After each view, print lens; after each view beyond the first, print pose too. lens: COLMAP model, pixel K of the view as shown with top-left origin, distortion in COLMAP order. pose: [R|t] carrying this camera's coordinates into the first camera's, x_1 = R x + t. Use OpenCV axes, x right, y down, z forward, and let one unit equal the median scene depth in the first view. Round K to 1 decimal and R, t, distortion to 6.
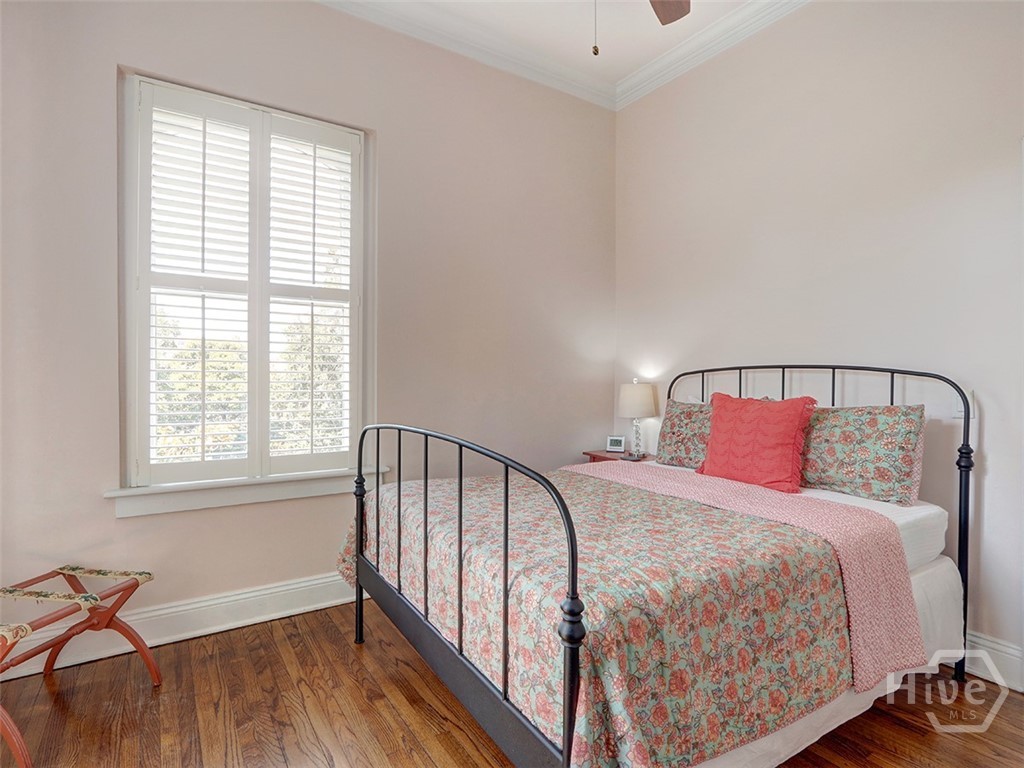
lens RADIAL K [[537.2, 0, 512.0], [0, 537.2, 384.0], [0, 0, 1]] dist [-0.004403, 0.000013]
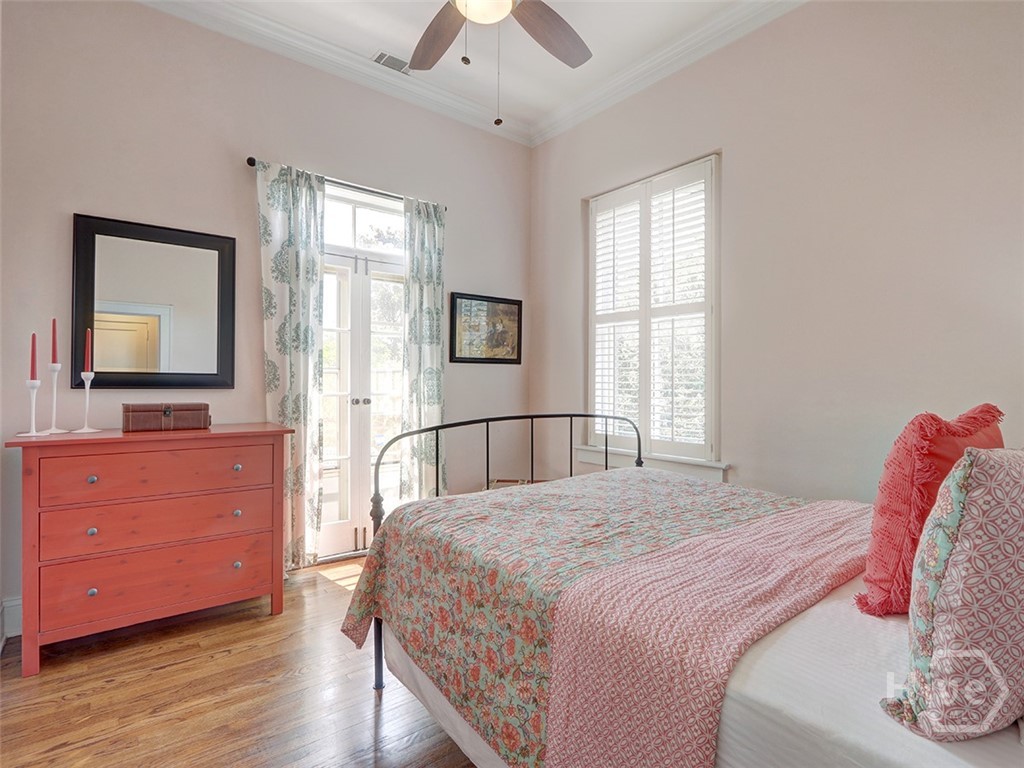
lens RADIAL K [[529.6, 0, 512.0], [0, 529.6, 384.0], [0, 0, 1]] dist [-0.047538, 0.011689]
pose [[0.105131, 0.000085, -0.994458, 0.828726], [-0.005036, 0.999987, -0.000447, 0.002169], [0.994446, 0.005055, 0.105131, 0.533014]]
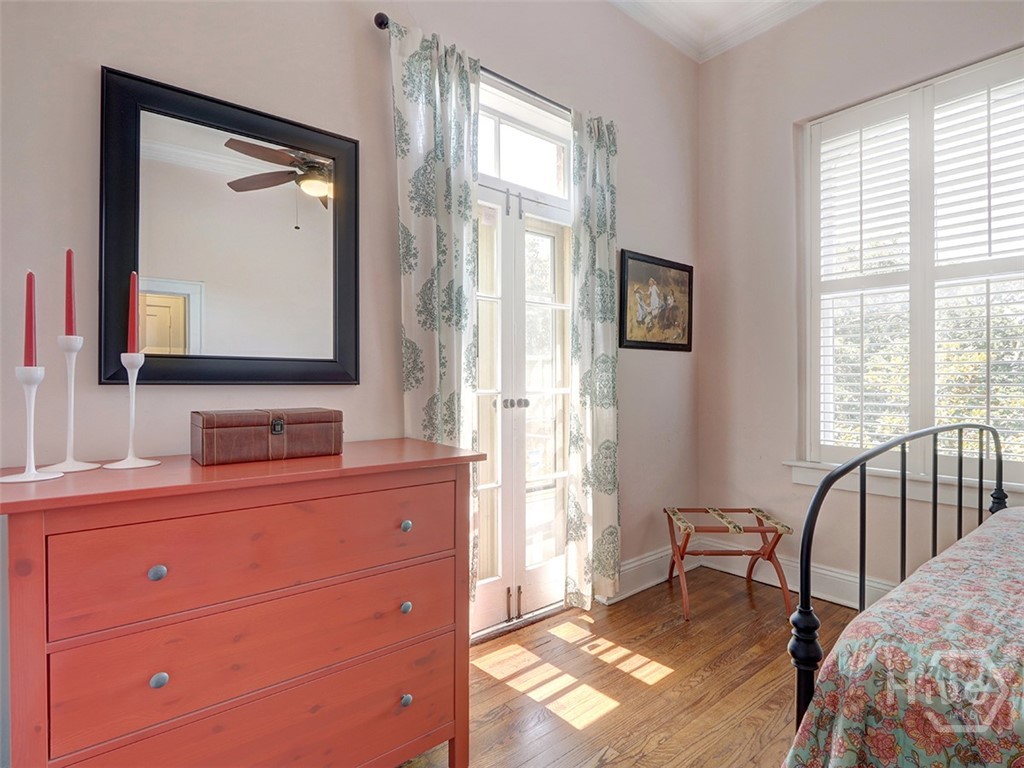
lens RADIAL K [[529.1, 0, 509.3], [0, 529.1, 385.8], [0, 0, 1]] dist [-0.044170, 0.011652]
pose [[0.108546, 0.007260, -0.994065, 0.362742], [-0.001391, 0.999973, 0.007151, 0.011377], [0.994090, 0.000607, 0.108554, 0.179014]]
